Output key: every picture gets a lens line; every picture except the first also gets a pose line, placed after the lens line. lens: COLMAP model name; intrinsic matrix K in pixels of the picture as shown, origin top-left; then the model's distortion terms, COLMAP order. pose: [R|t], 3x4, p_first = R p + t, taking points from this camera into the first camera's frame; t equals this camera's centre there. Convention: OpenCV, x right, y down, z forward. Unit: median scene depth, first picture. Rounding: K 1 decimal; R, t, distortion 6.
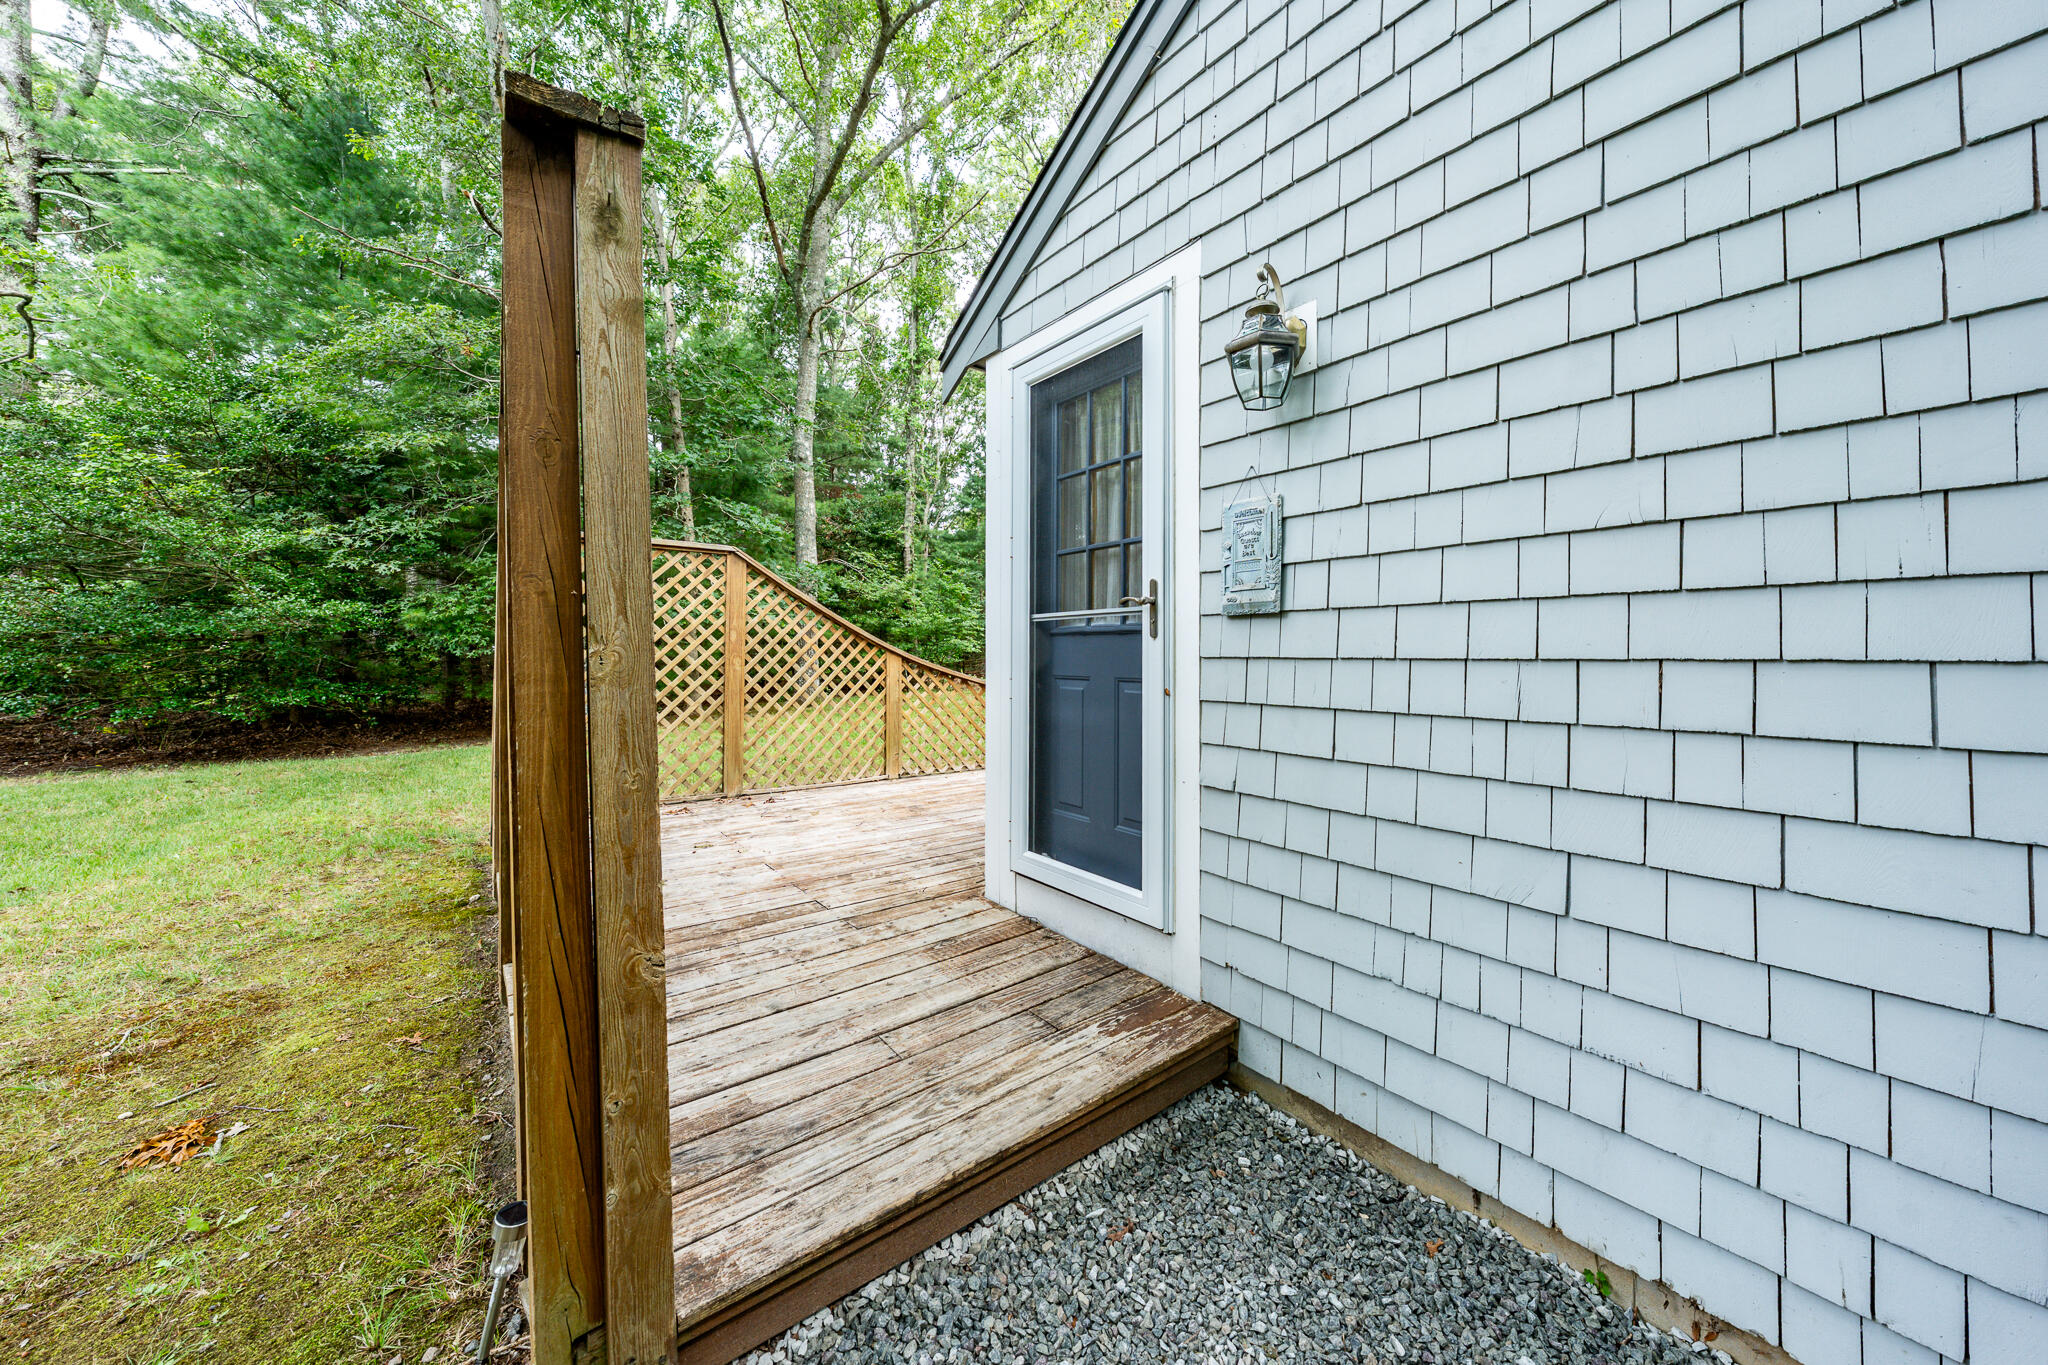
lens RADIAL K [[703.5, 0, 1028.1], [0, 703.5, 656.3], [0, 0, 1]] dist [-0.001139, -0.000060]
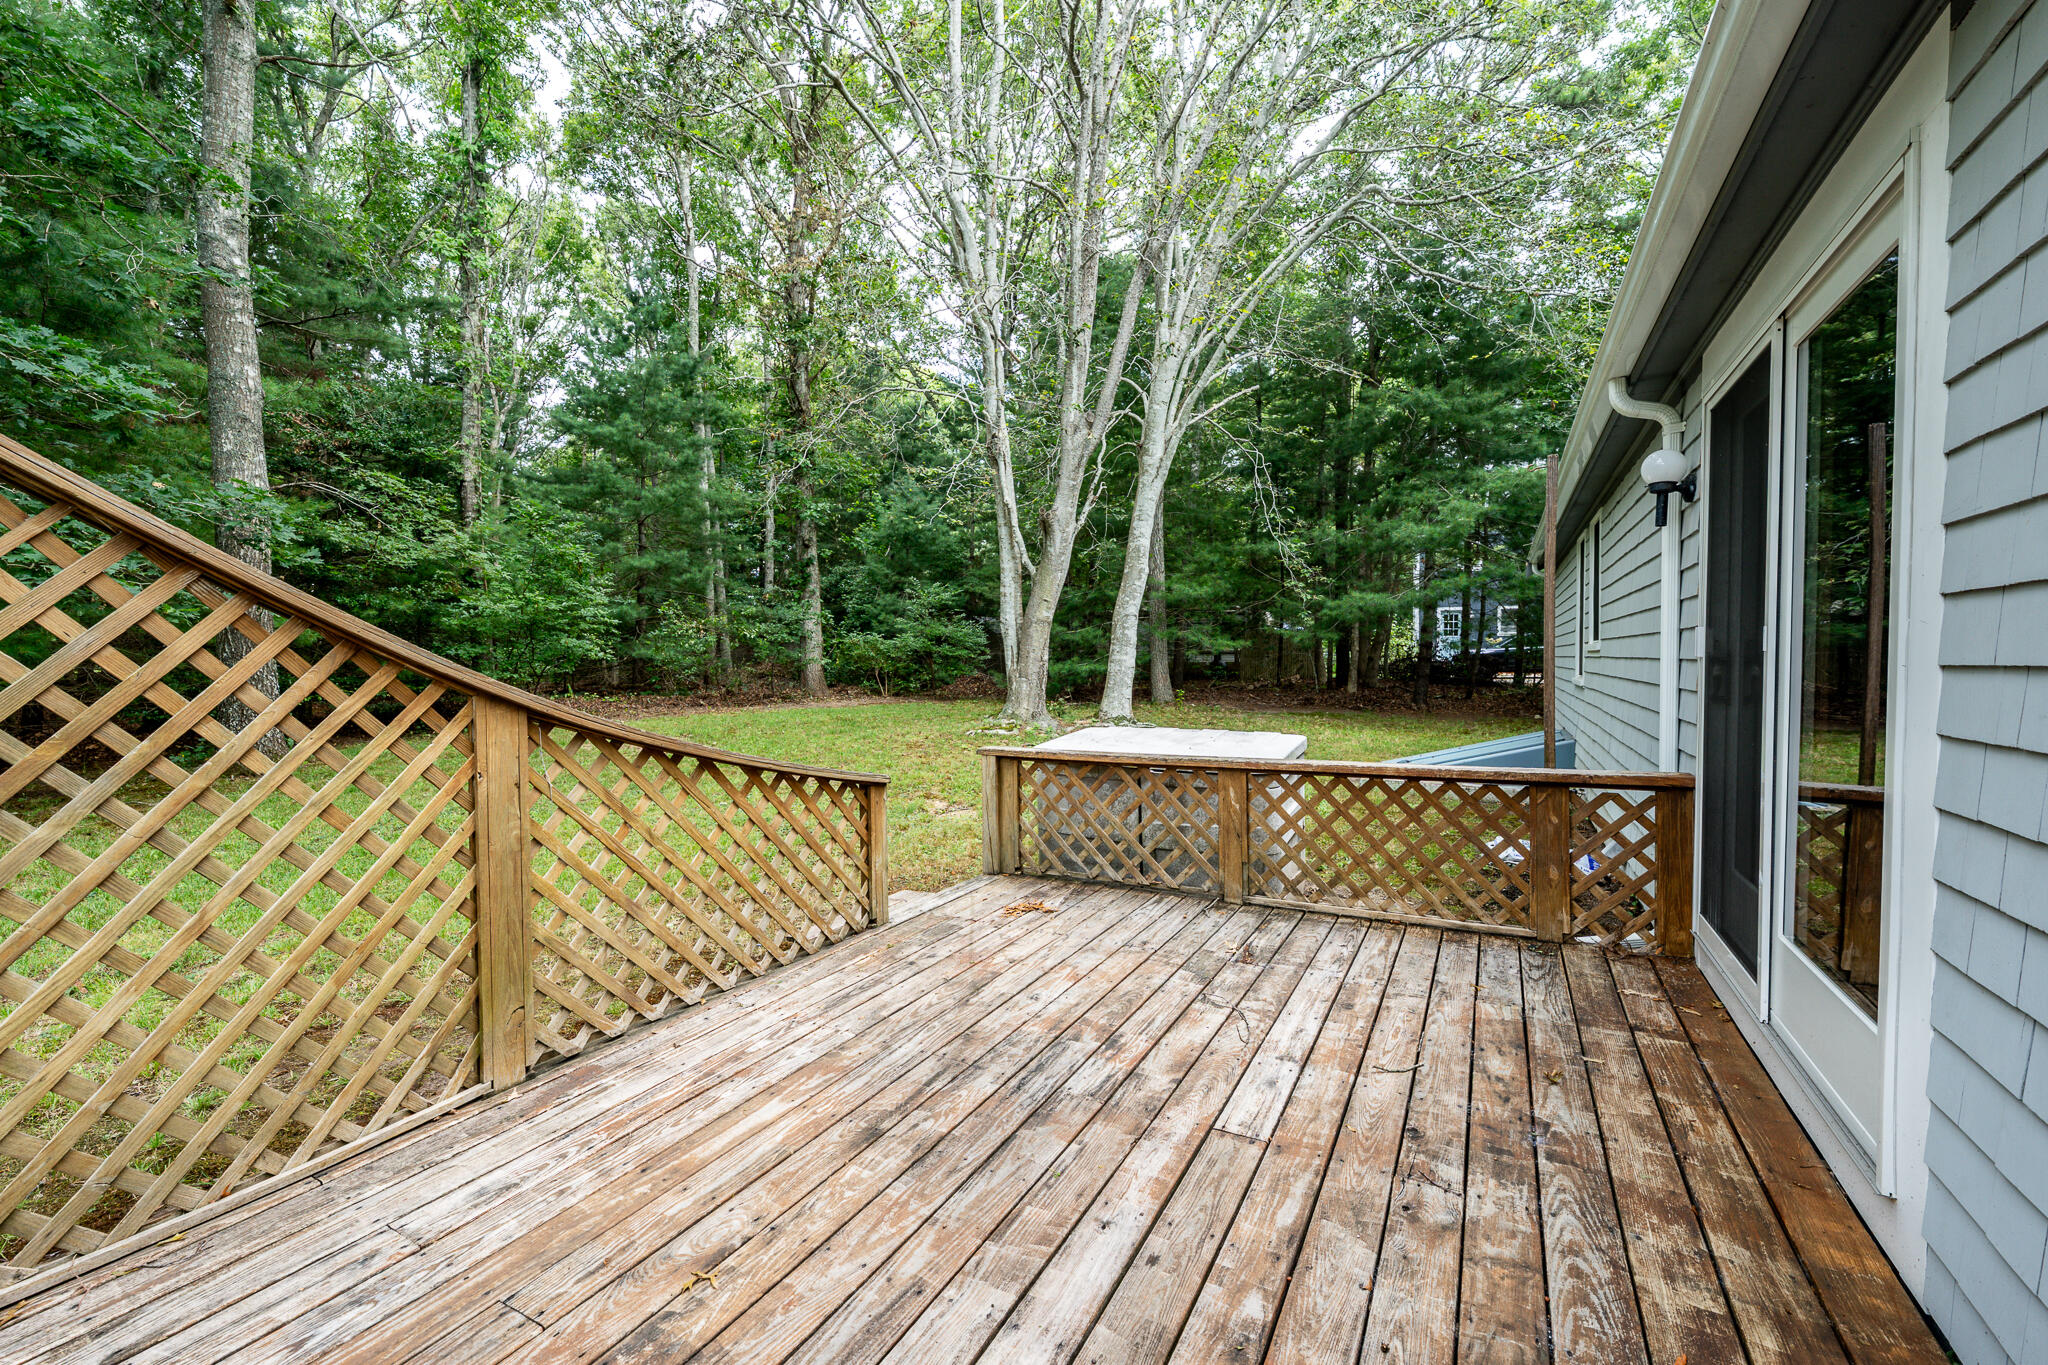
lens RADIAL K [[879.6, 0, 1024.0], [0, 879.6, 682.5], [0, 0, 1]] dist [-0.003816, -0.000555]
pose [[0.920969, -0.019022, 0.389171, -0.040572], [0.007257, 0.999472, 0.031679, -0.007855], [-0.389568, -0.026351, 0.920621, 0.172655]]
